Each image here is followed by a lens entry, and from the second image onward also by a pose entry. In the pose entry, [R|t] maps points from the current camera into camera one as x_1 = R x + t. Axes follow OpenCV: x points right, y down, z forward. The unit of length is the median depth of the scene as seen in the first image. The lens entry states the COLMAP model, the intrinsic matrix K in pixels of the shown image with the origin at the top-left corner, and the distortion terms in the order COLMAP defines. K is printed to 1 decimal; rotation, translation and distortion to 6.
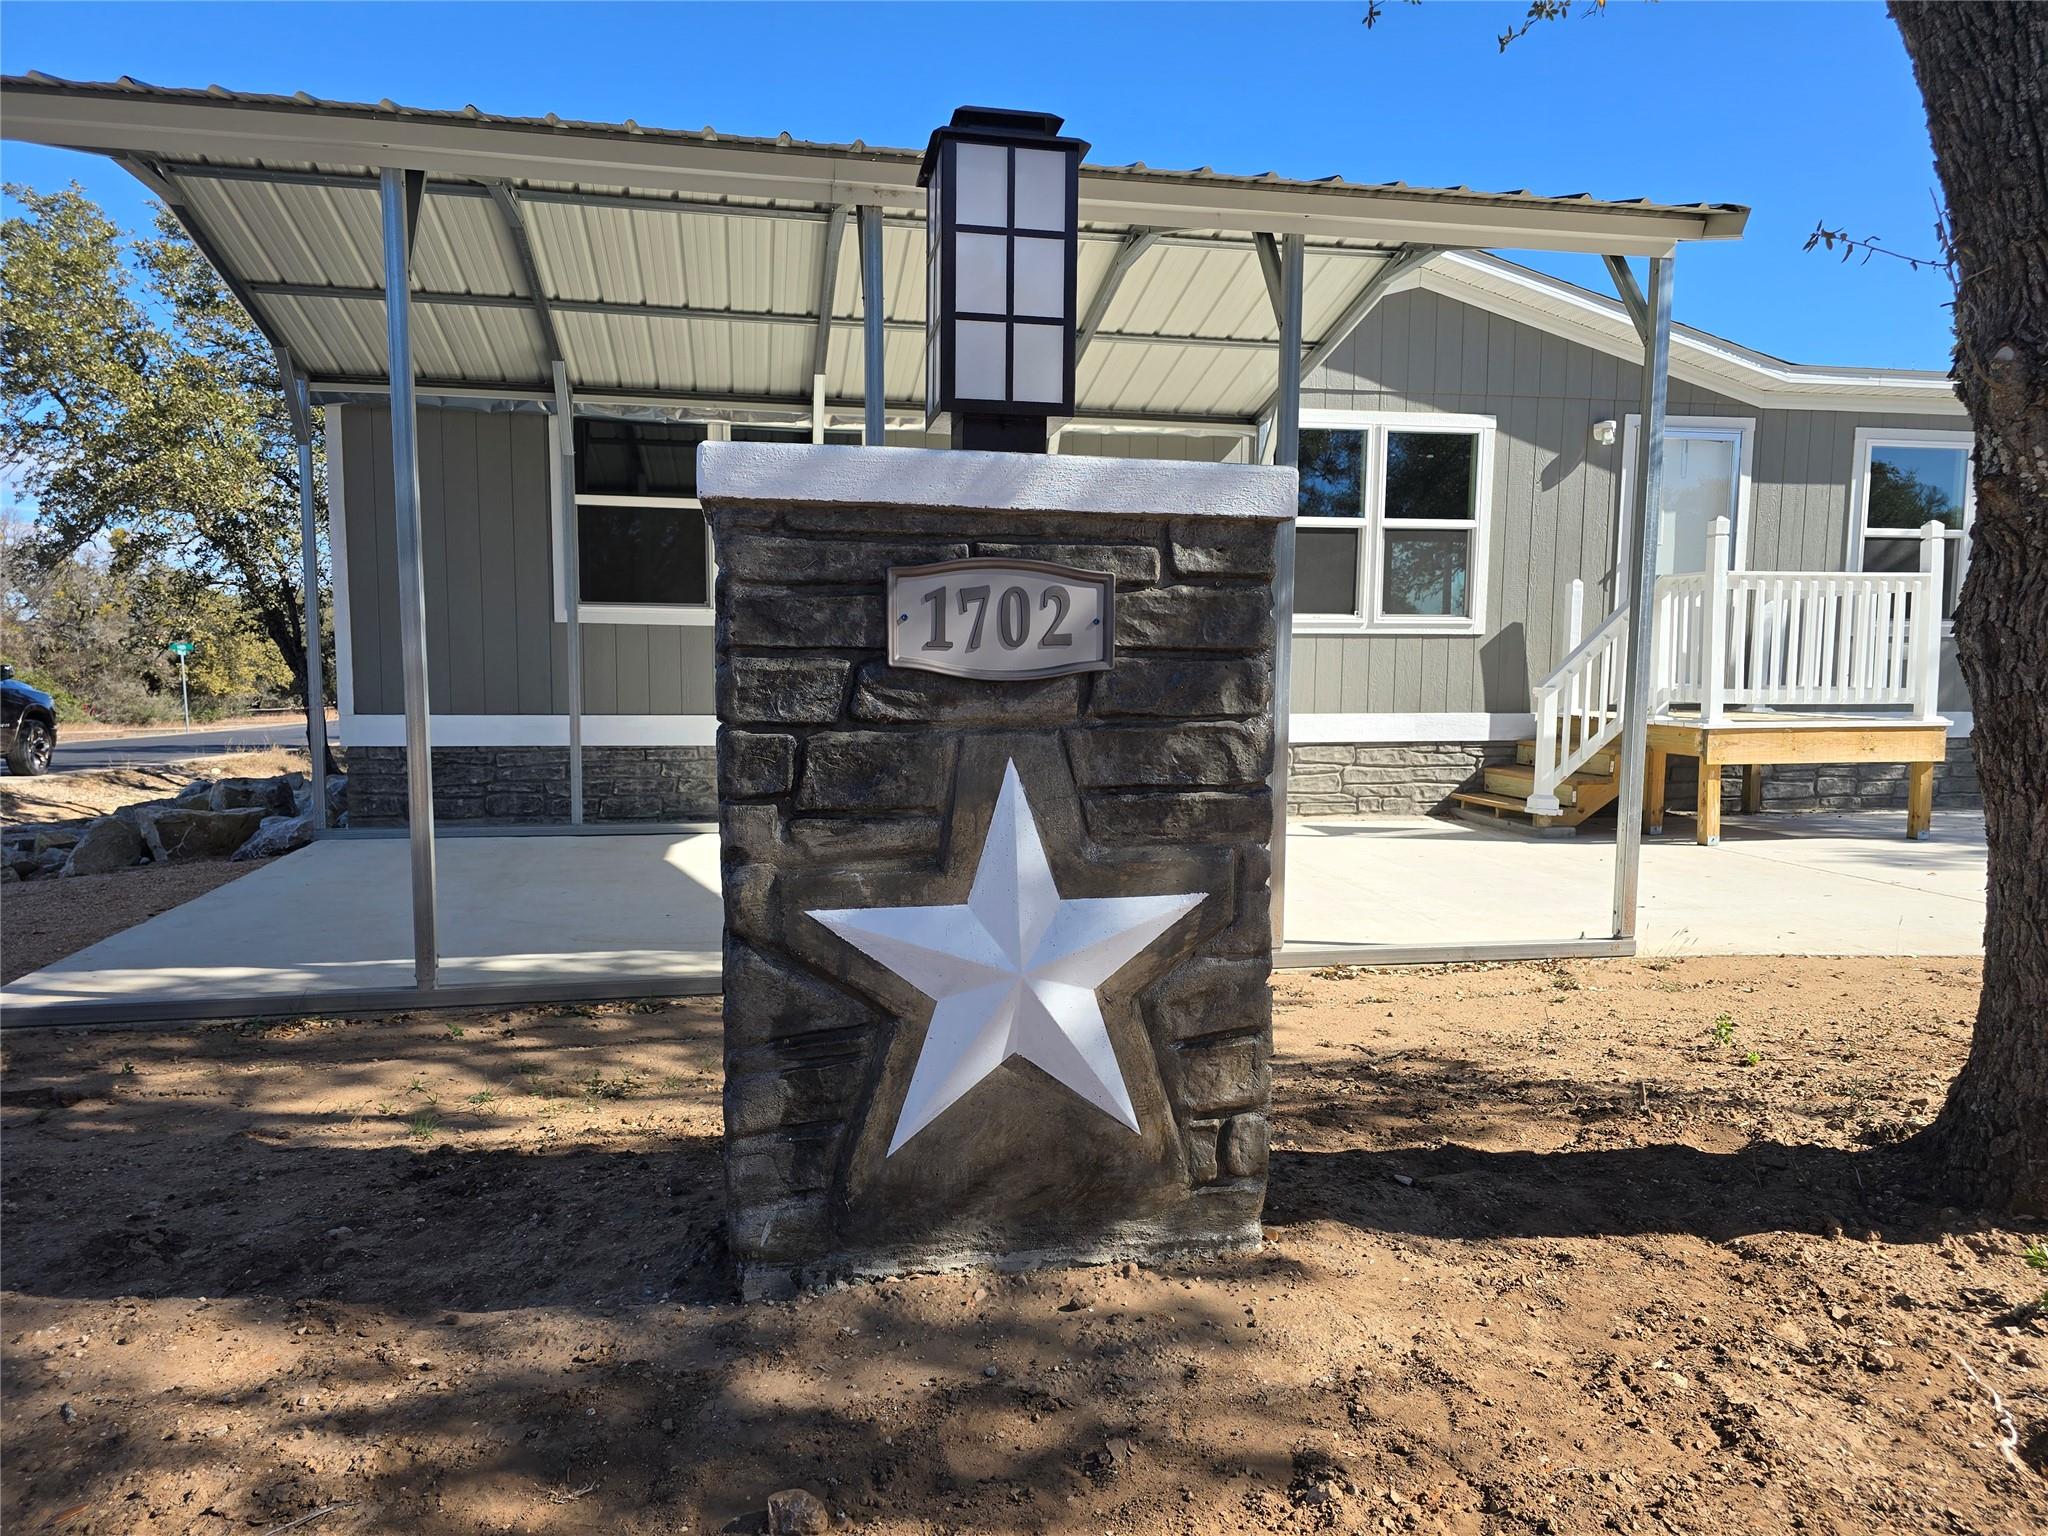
lens RADIAL K [[1357.1, 0, 1030.7], [0, 1357.1, 780.2], [0, 0, 1]] dist [0.086440, -0.095848]
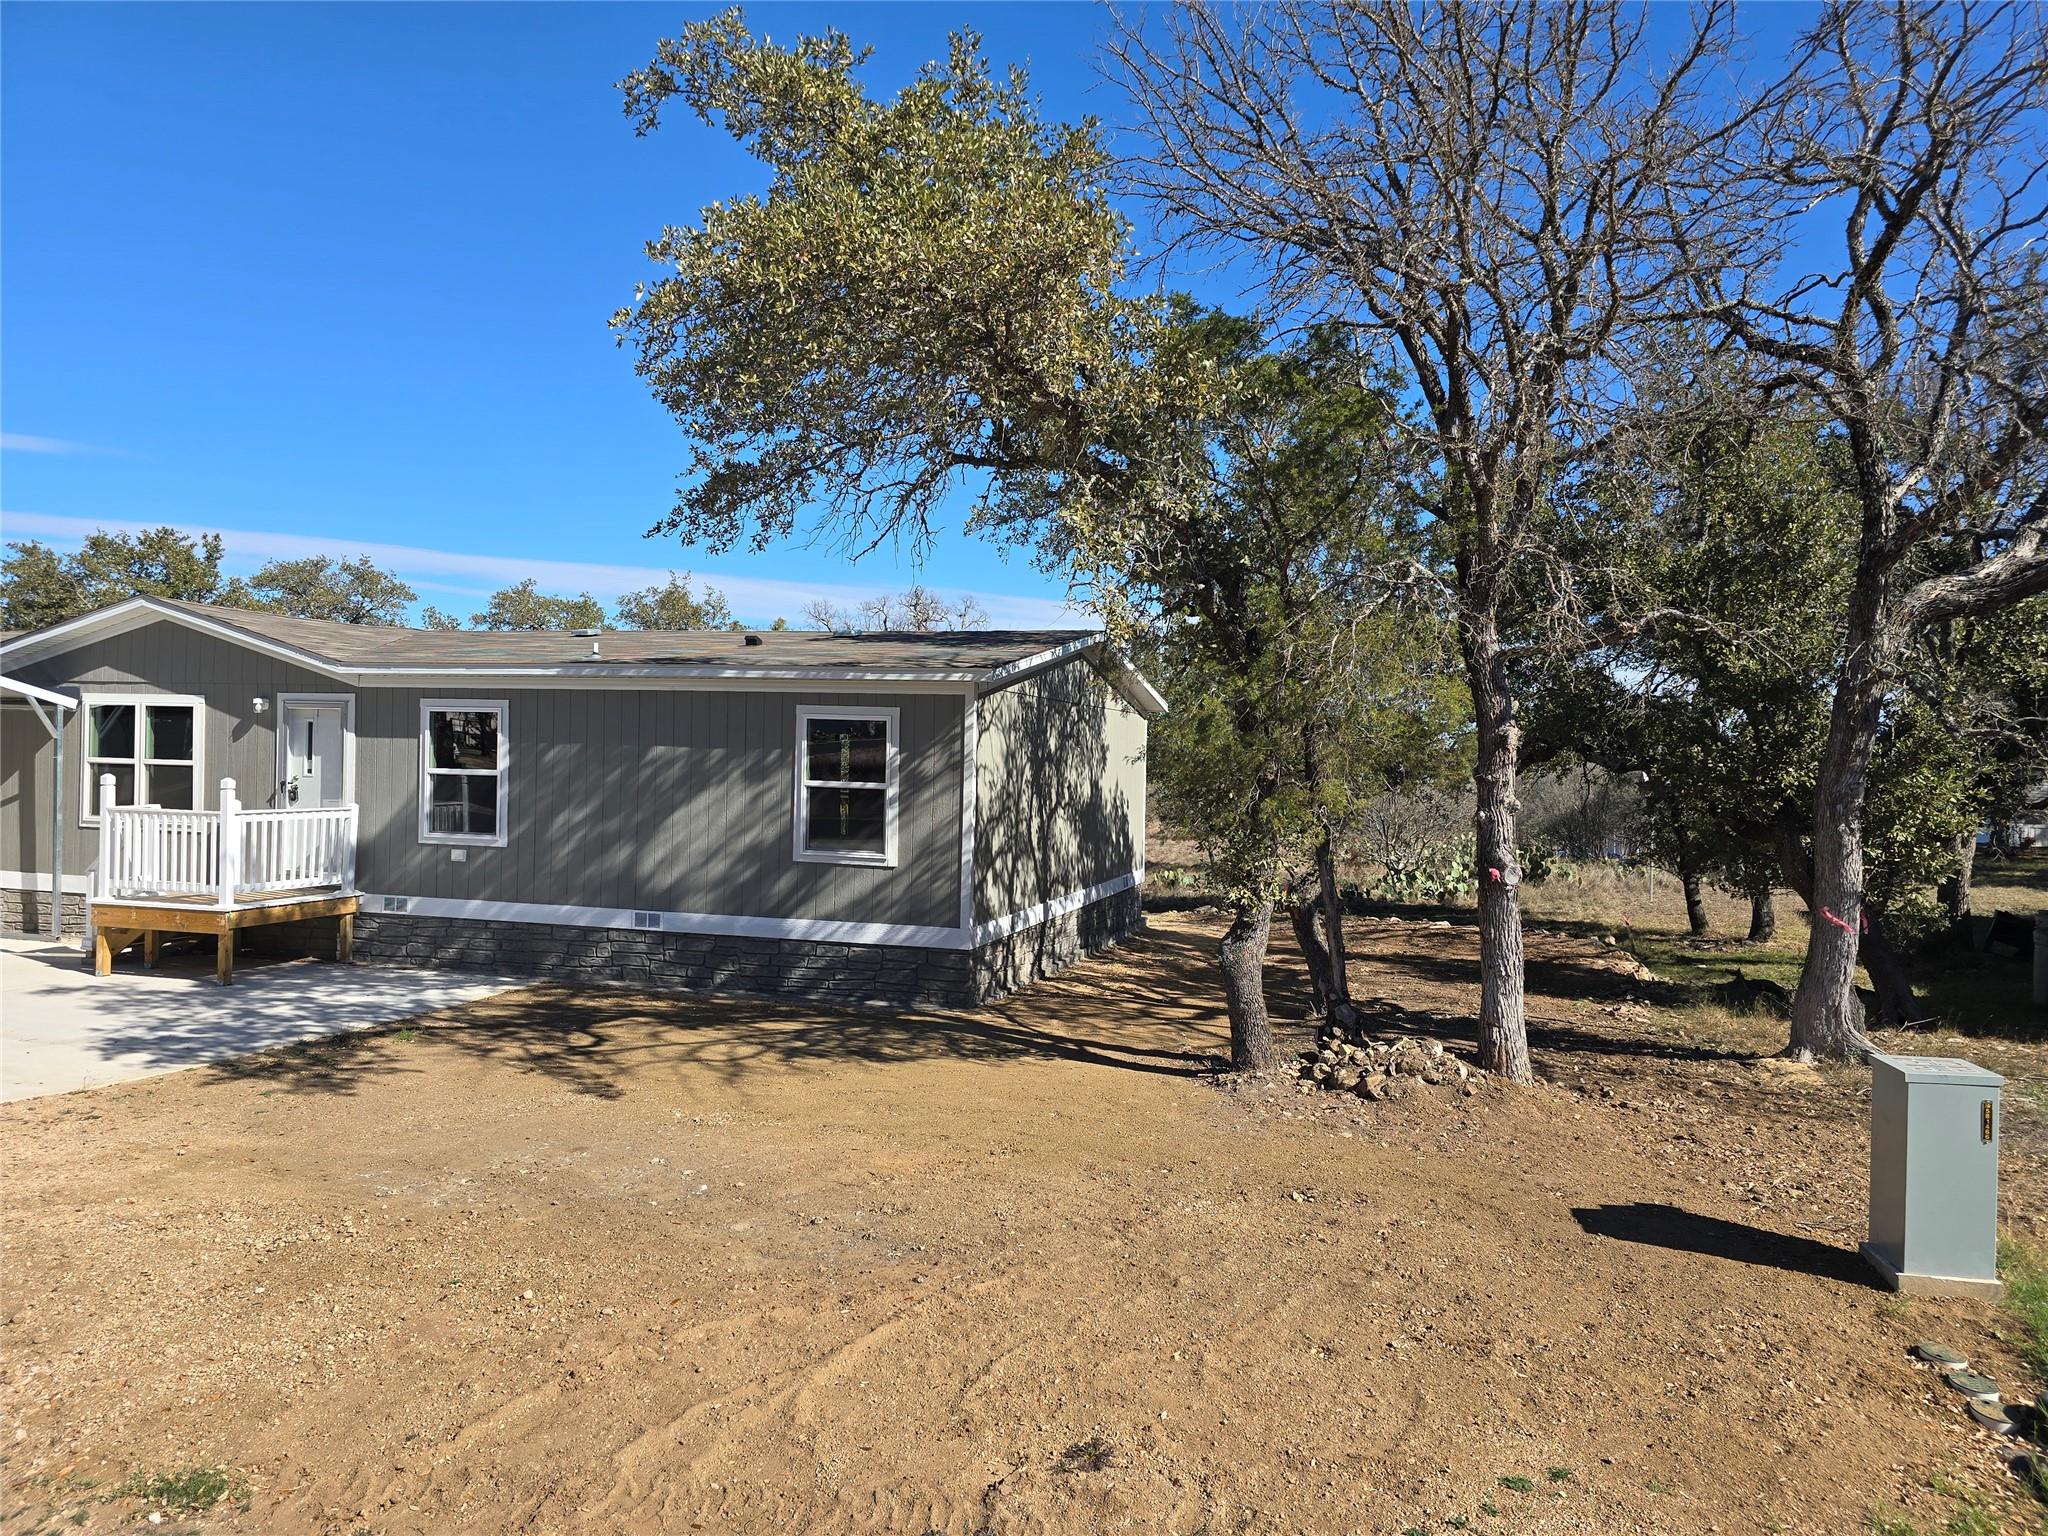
lens RADIAL K [[1357.1, 0, 1030.7], [0, 1357.1, 780.2], [0, 0, 1]] dist [0.086440, -0.095848]
pose [[0.888845, 0.018016, -0.457854, 2.160215], [-0.070862, 0.992610, -0.098508, -0.089007], [0.452696, 0.120003, 0.883553, 0.037987]]
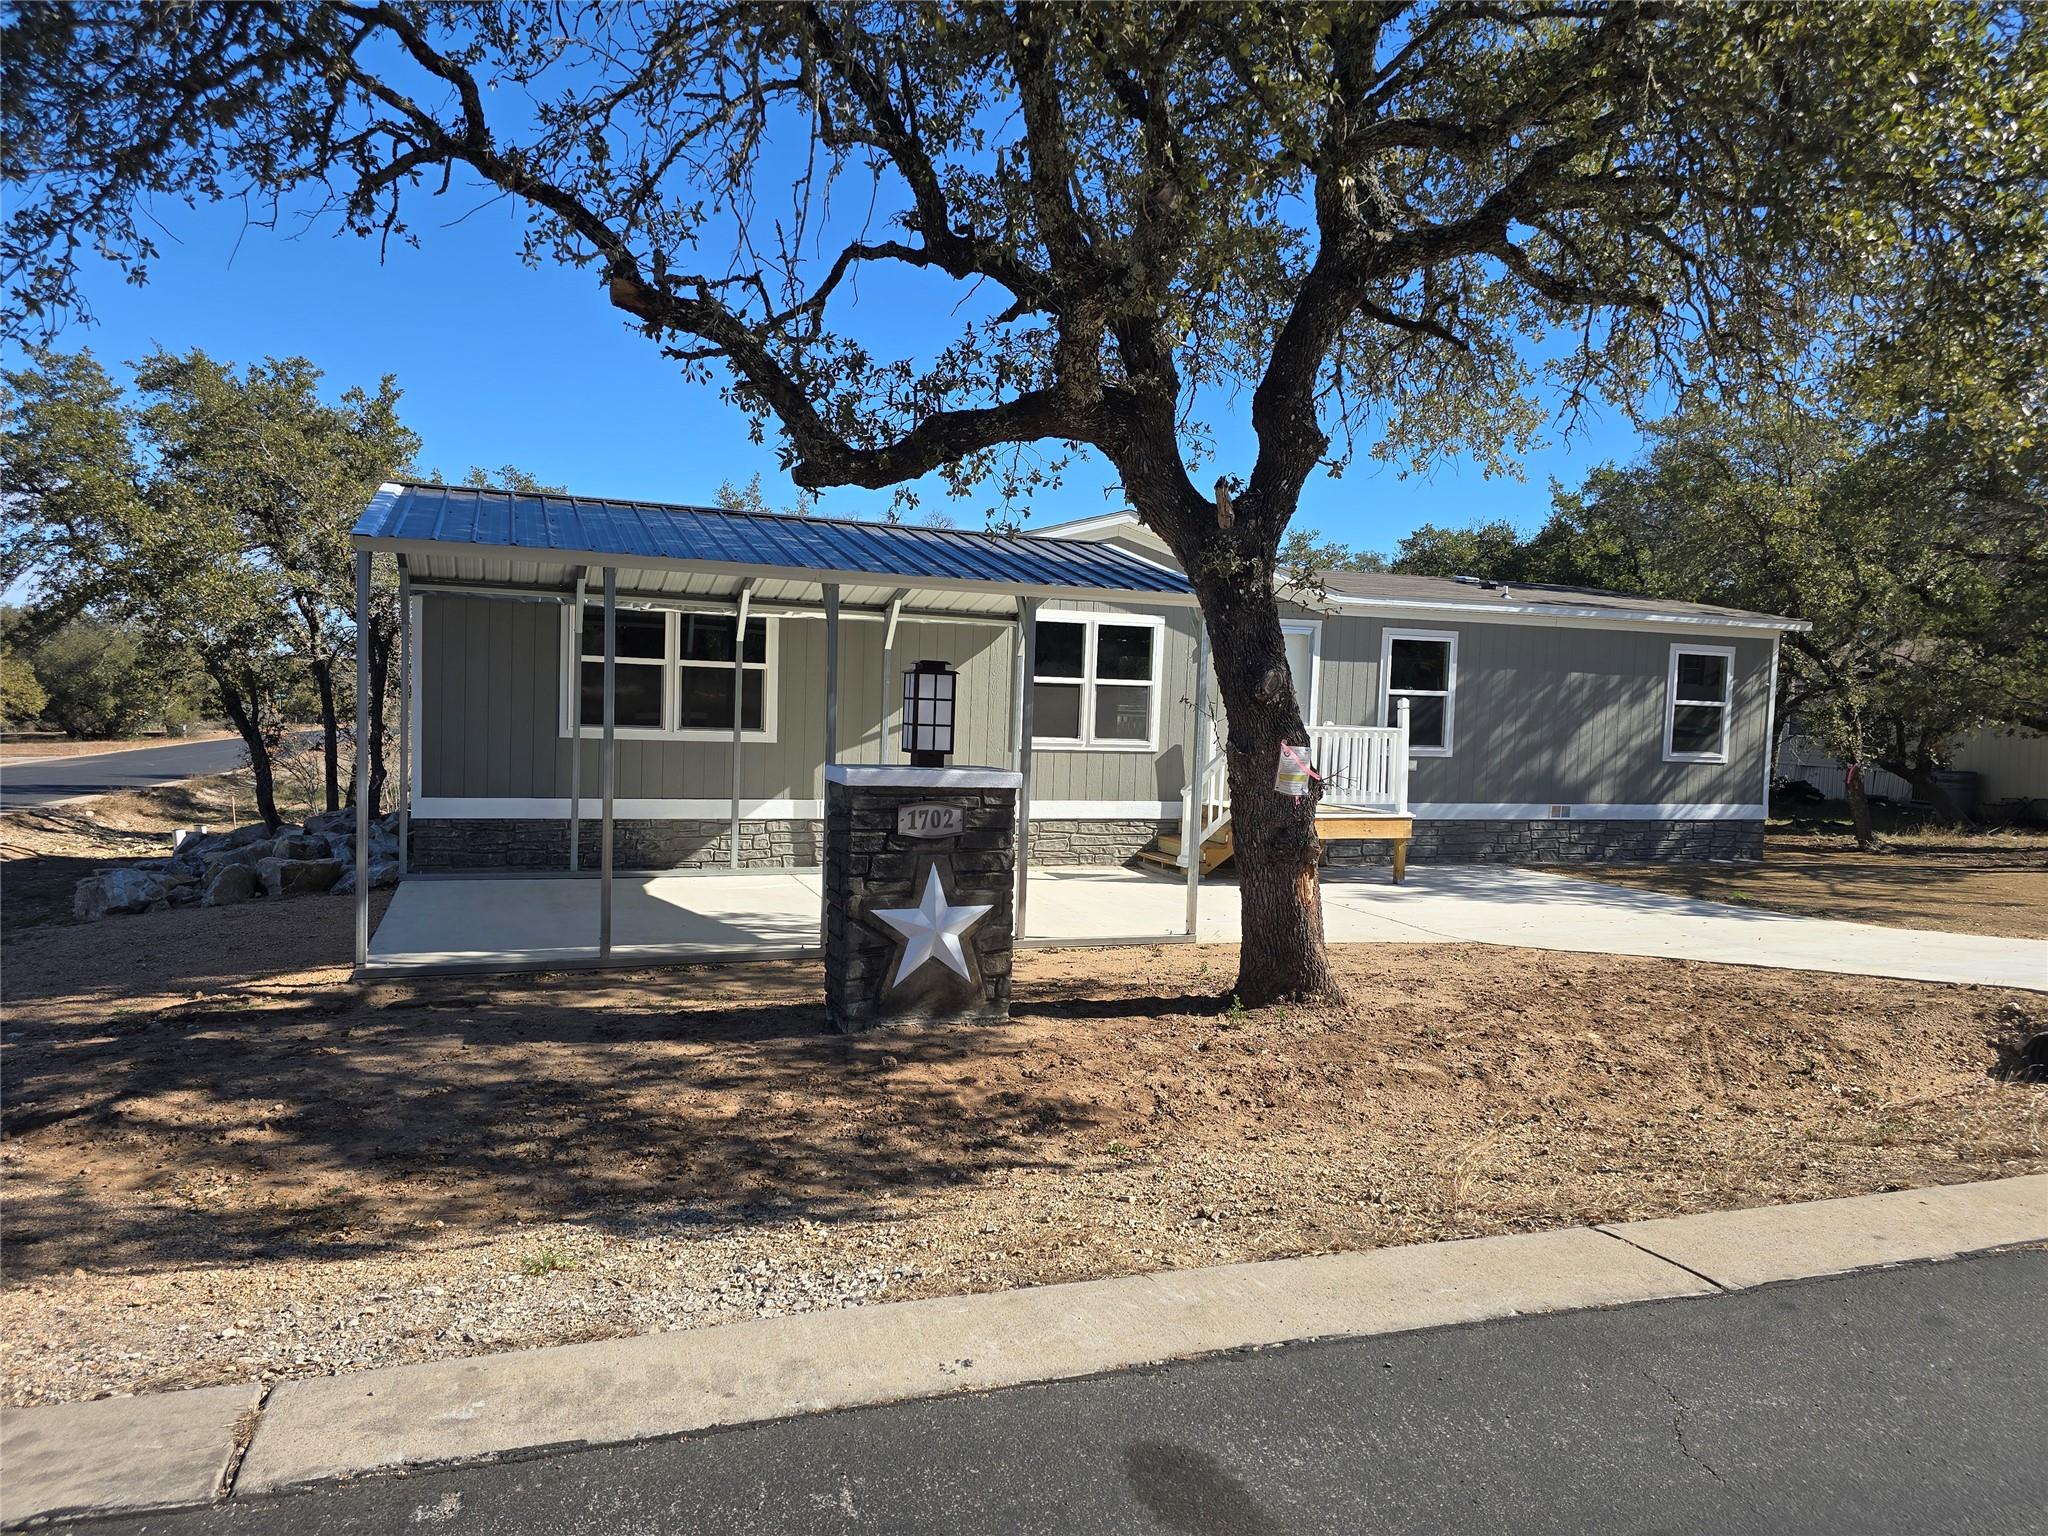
lens RADIAL K [[1357.1, 0, 1030.7], [0, 1357.1, 780.2], [0, 0, 1]] dist [0.086440, -0.095848]
pose [[0.985327, 0.016775, 0.169850, -0.090413], [-0.012411, 0.999566, -0.026725, -0.034388], [-0.170224, 0.024225, 0.985107, -0.592235]]
